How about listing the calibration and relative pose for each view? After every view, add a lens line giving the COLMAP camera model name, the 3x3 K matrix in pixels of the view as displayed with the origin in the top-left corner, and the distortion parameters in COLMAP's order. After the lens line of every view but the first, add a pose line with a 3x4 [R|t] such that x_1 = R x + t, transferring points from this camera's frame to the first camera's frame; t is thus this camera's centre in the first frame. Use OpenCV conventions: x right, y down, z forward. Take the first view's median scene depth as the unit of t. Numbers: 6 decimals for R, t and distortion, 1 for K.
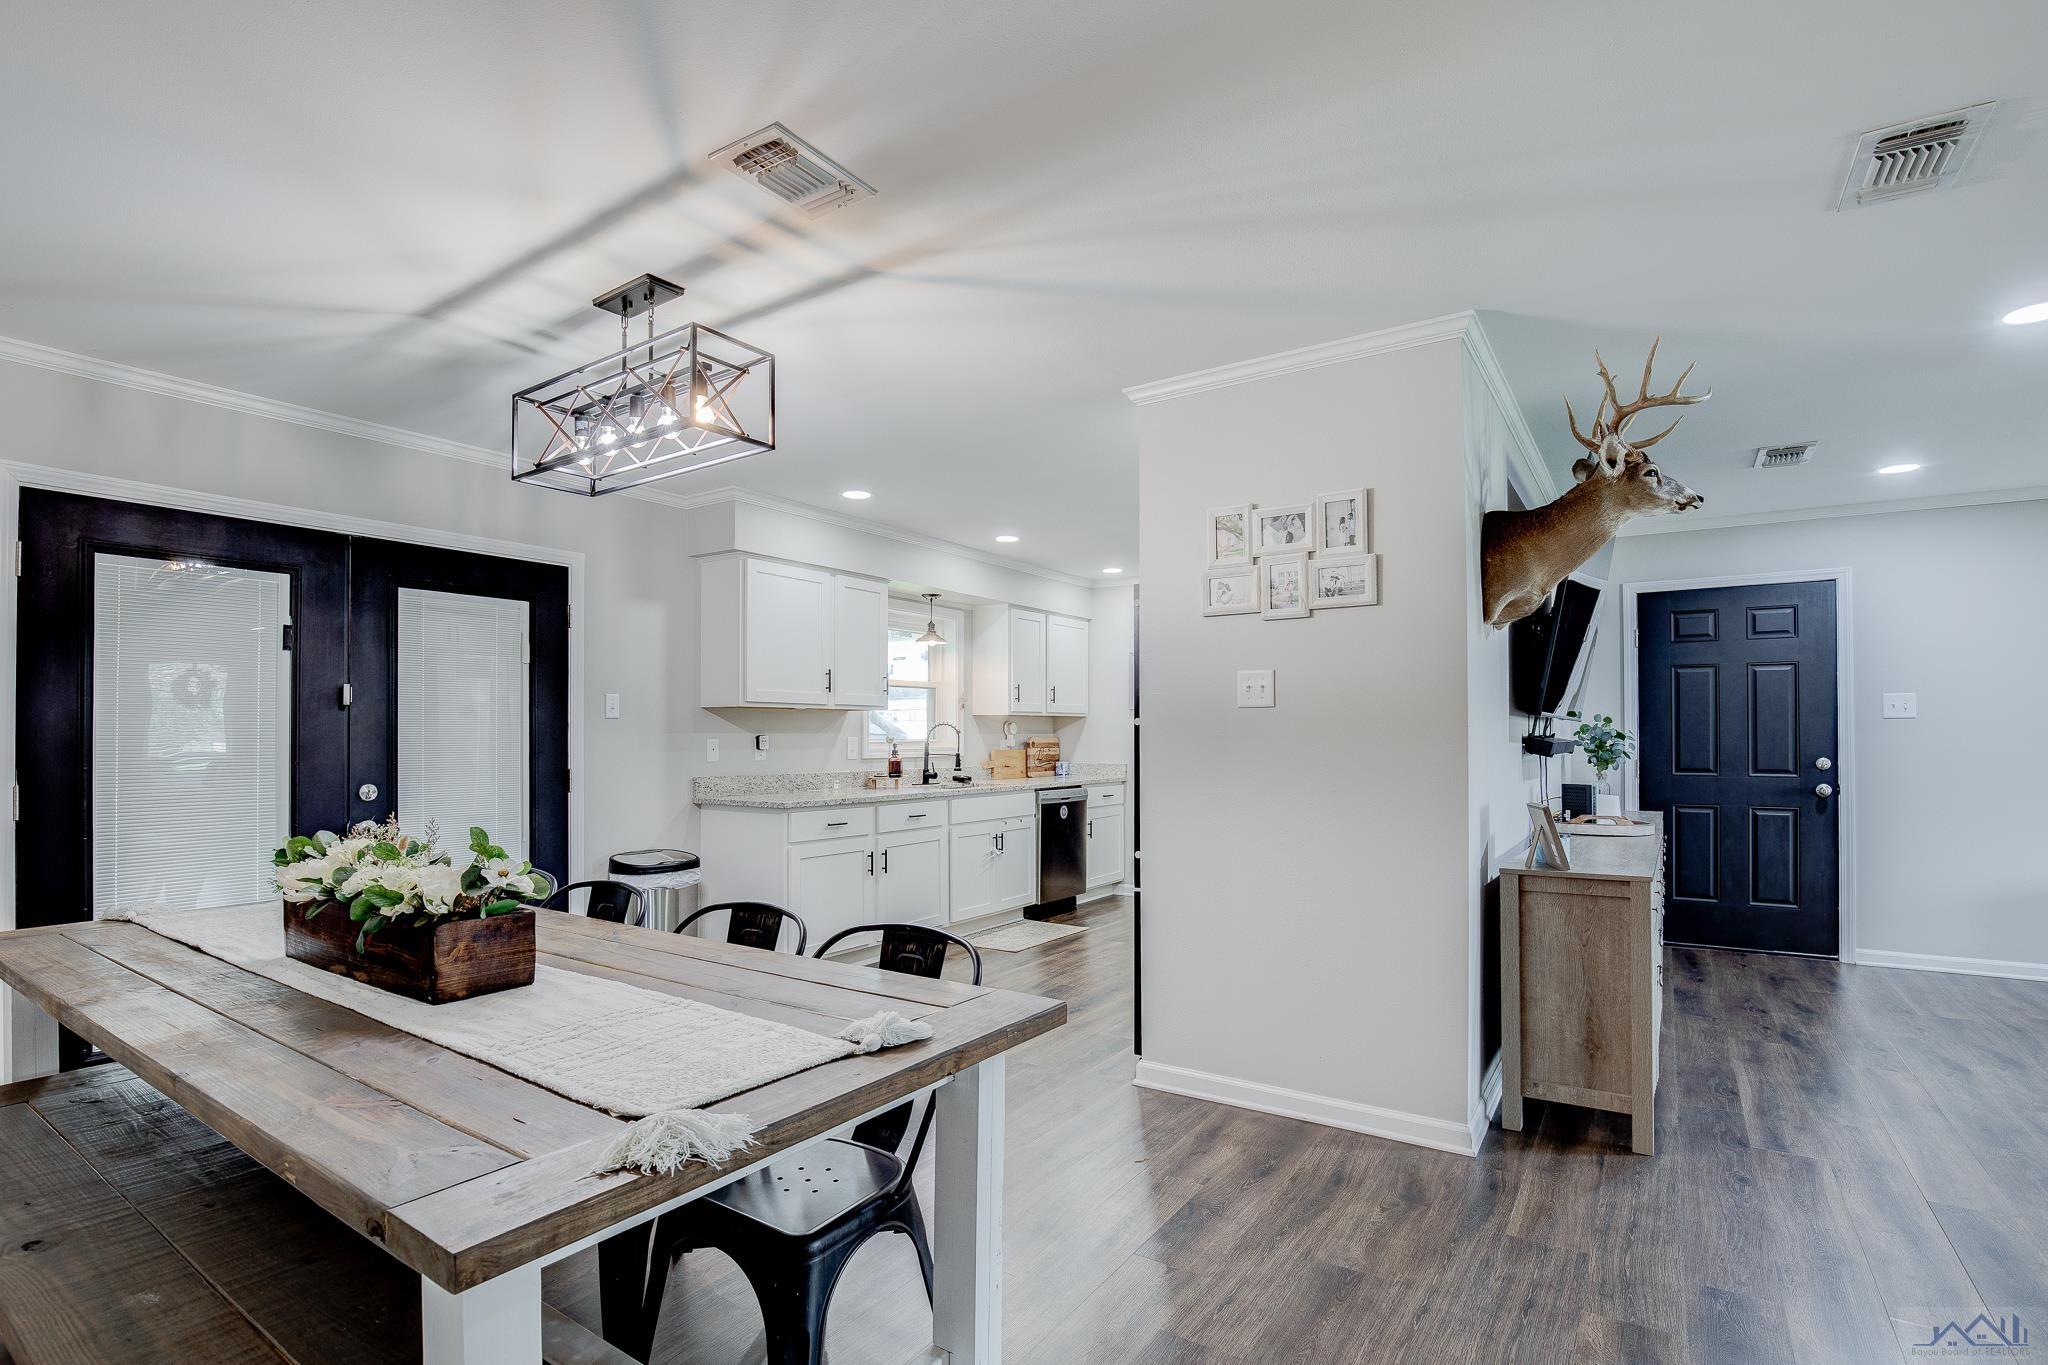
lens RADIAL K [[970.5, 0, 1015.4], [0, 970.5, 722.6], [0, 0, 1]] dist [-0.021618, 0.002089]
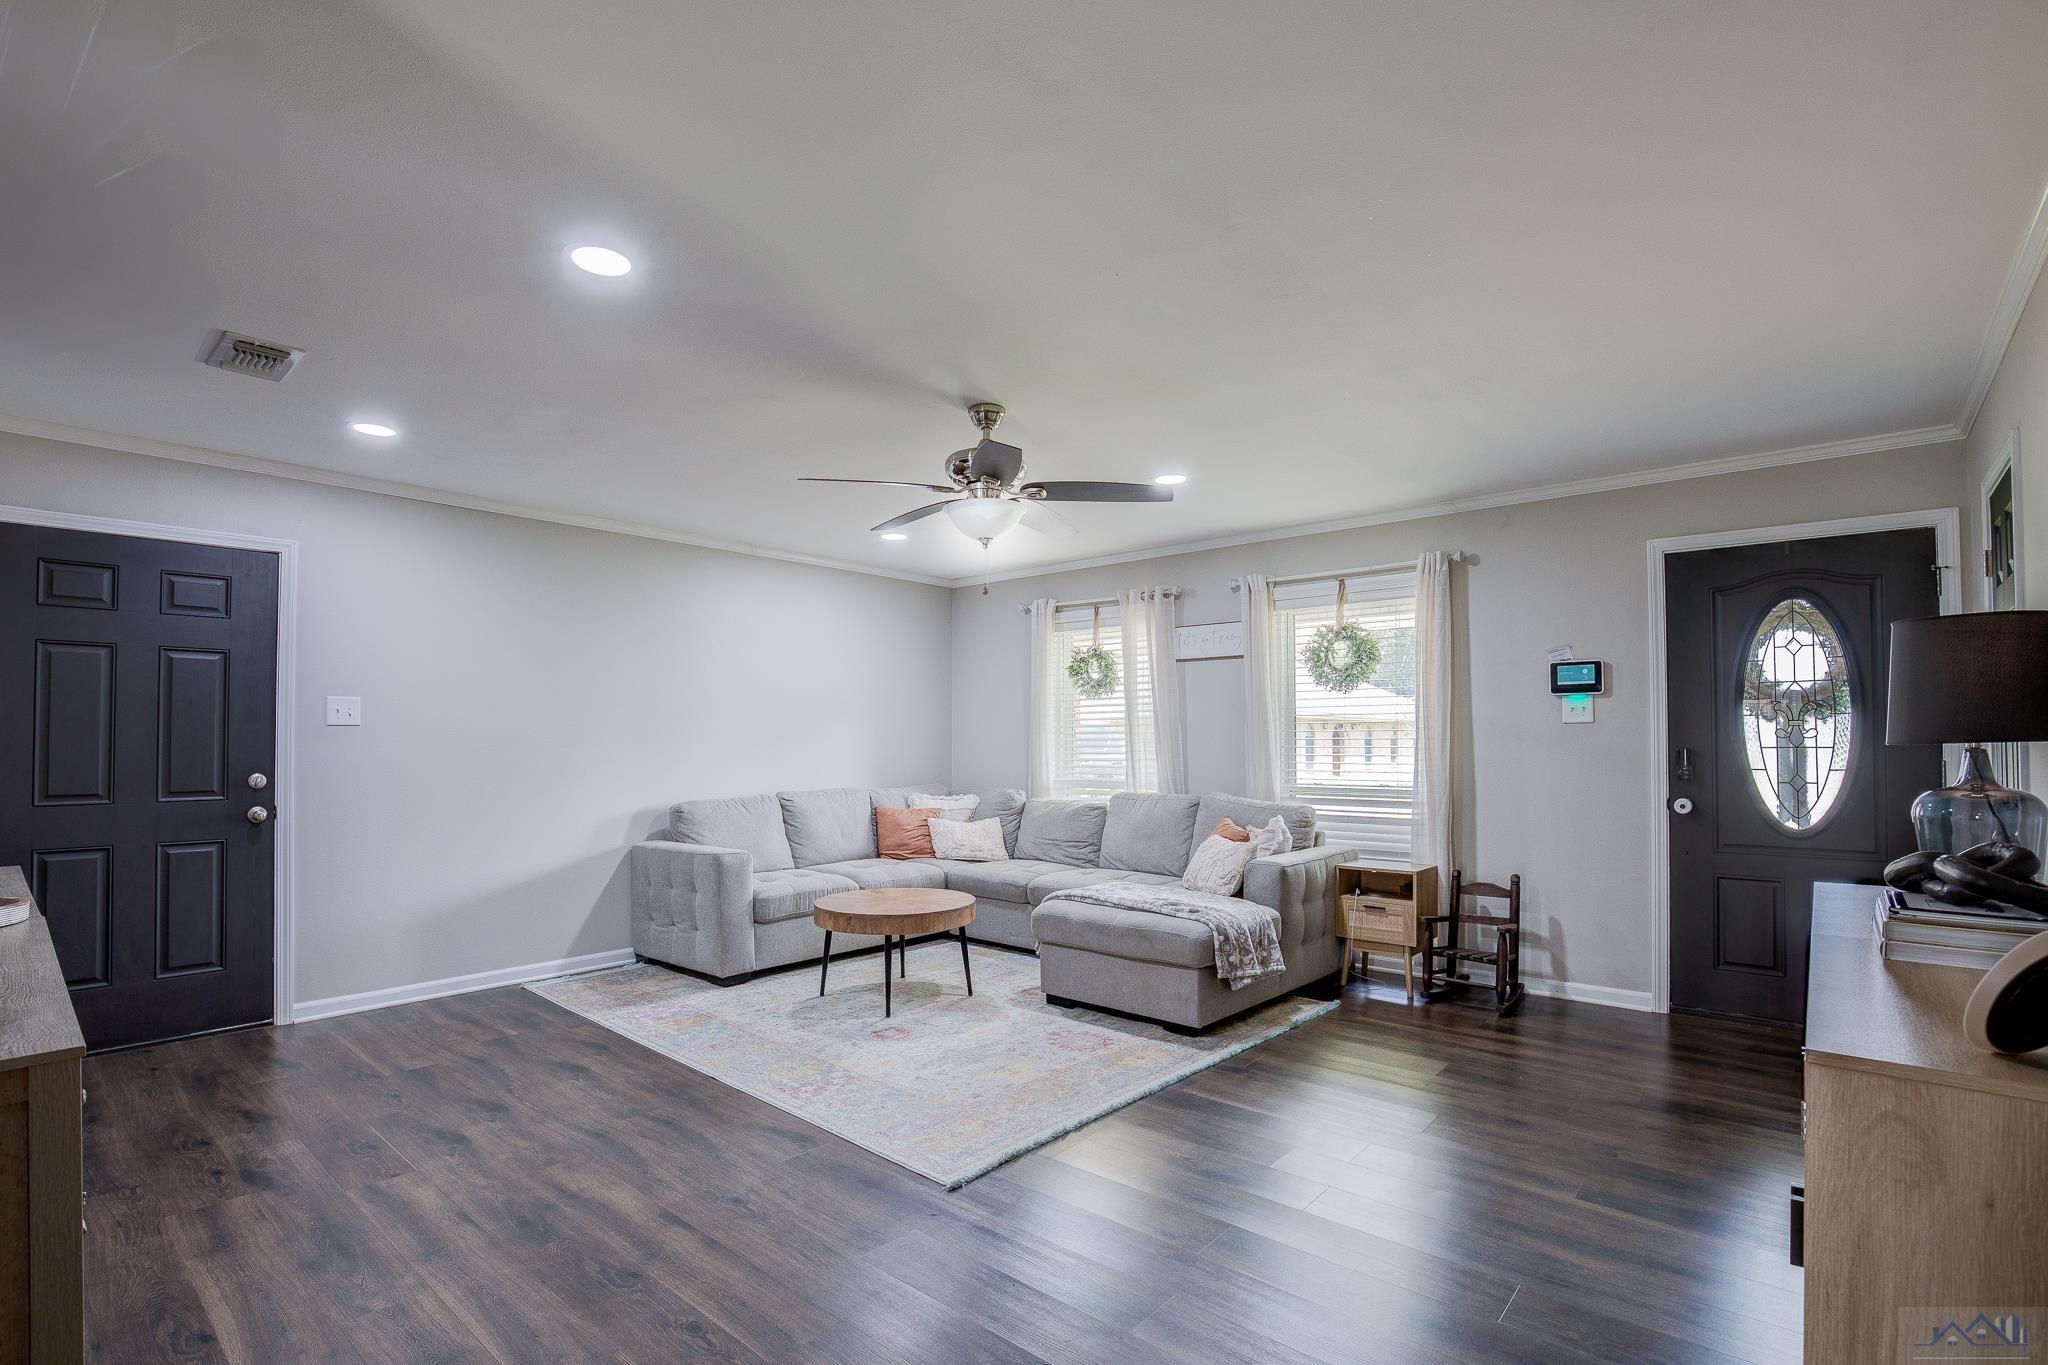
lens RADIAL K [[970.5, 0, 1019.5], [0, 970.5, 723.3], [0, 0, 1]] dist [-0.021618, 0.002089]
pose [[0.134142, 0.020283, 0.990754, 0.142502], [-0.013470, 0.999735, -0.018643, 0.001425], [-0.990871, -0.010844, 0.134380, 0.272136]]
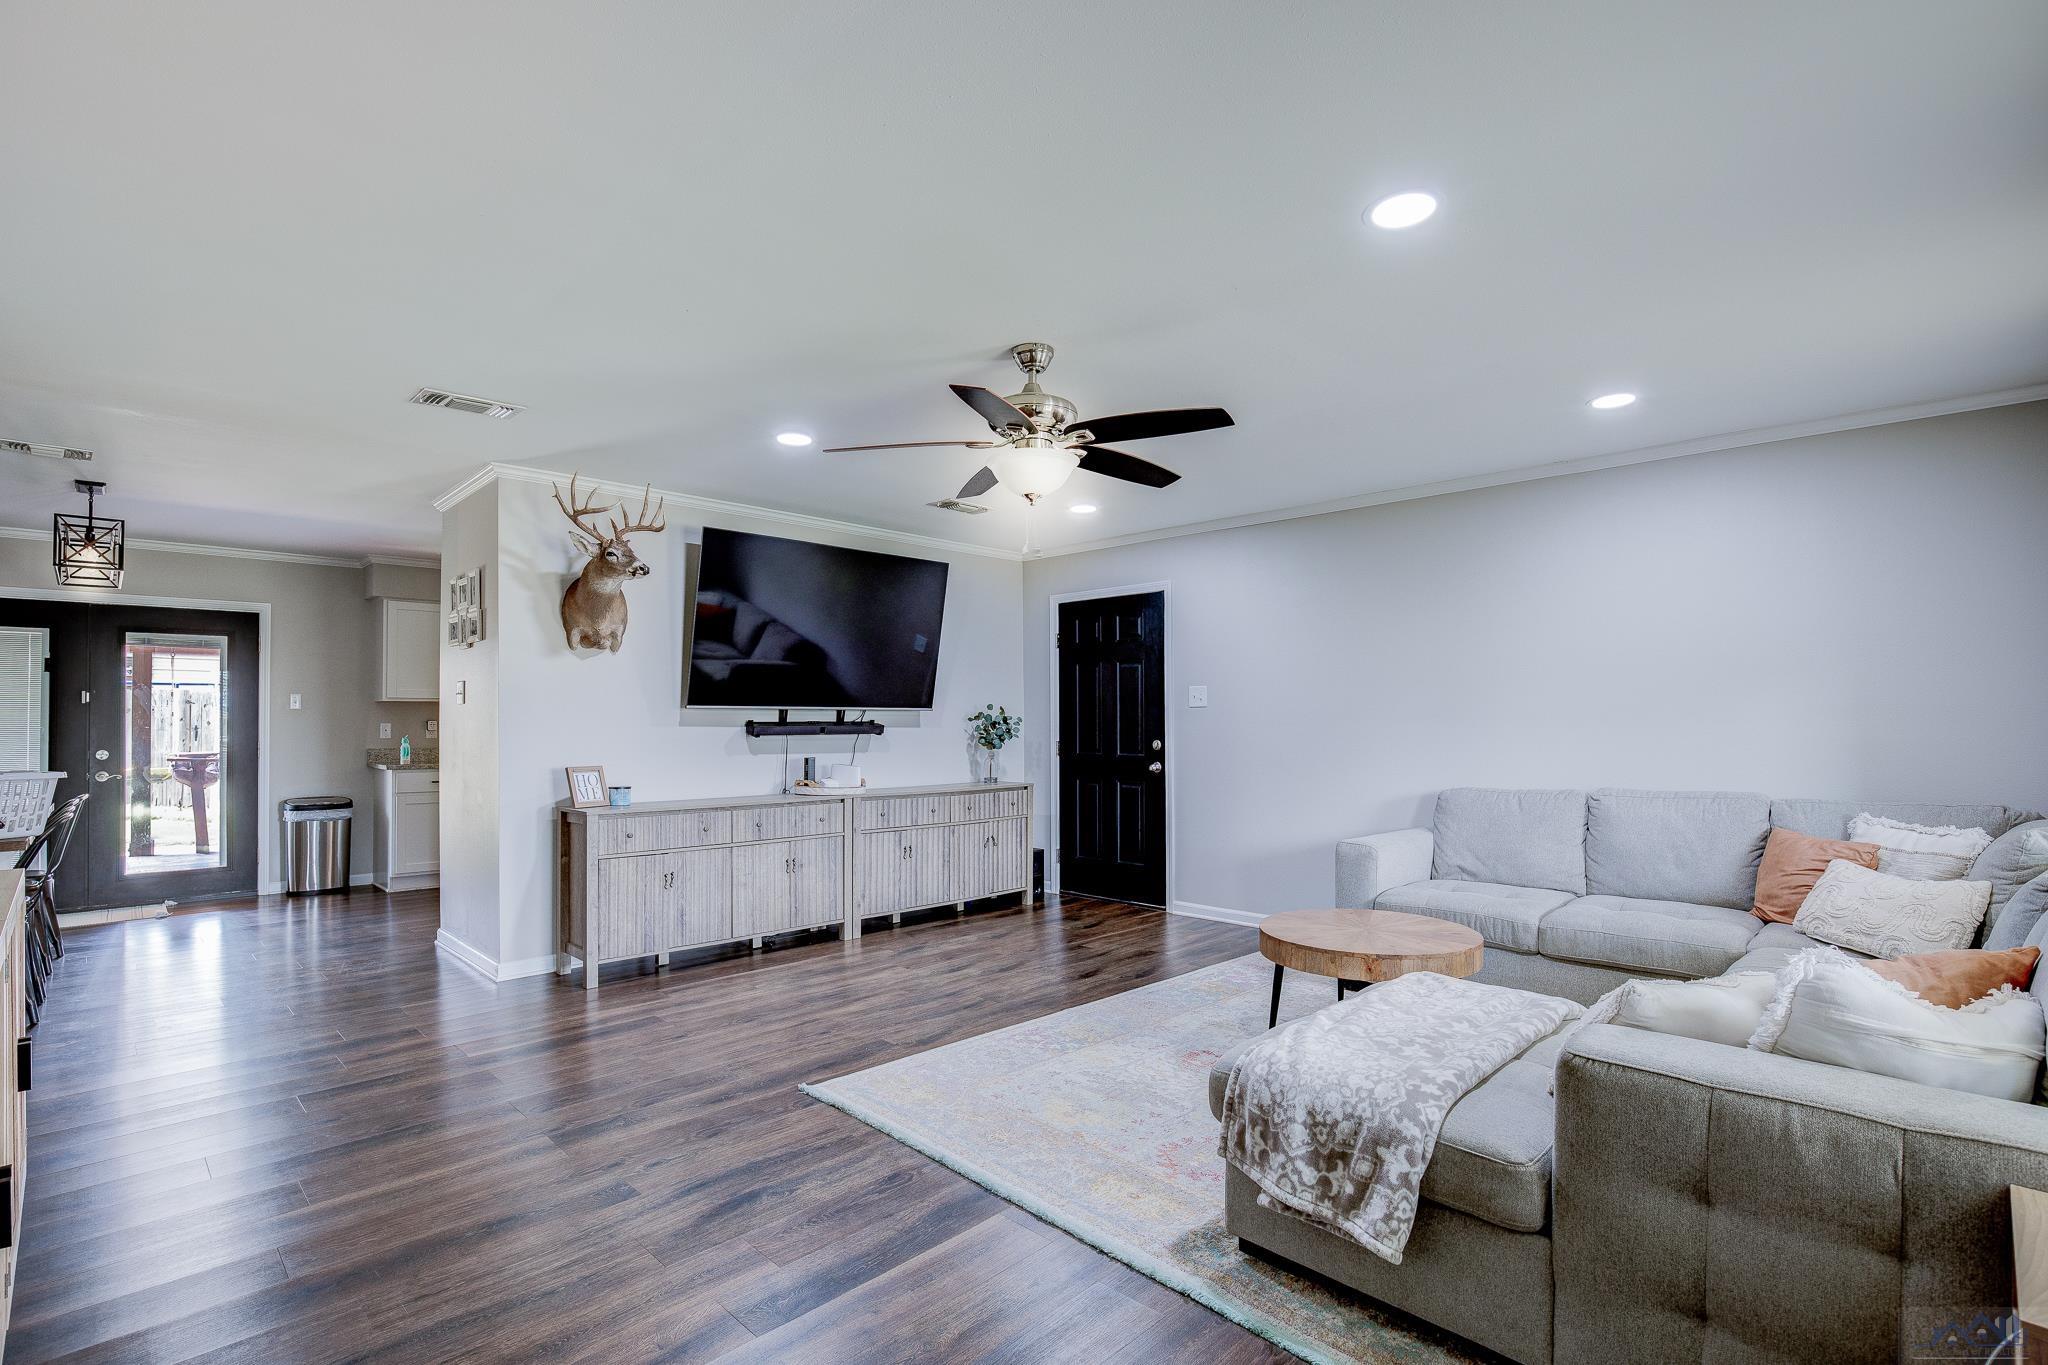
lens RADIAL K [[970.5, 0, 1027.0], [0, 970.5, 697.9], [0, 0, 1]] dist [-0.021618, 0.002089]
pose [[0.978417, -0.004127, -0.206600, 0.965368], [0.002685, 0.999970, -0.007260, -0.008292], [0.206624, 0.006549, 0.978398, -0.231310]]
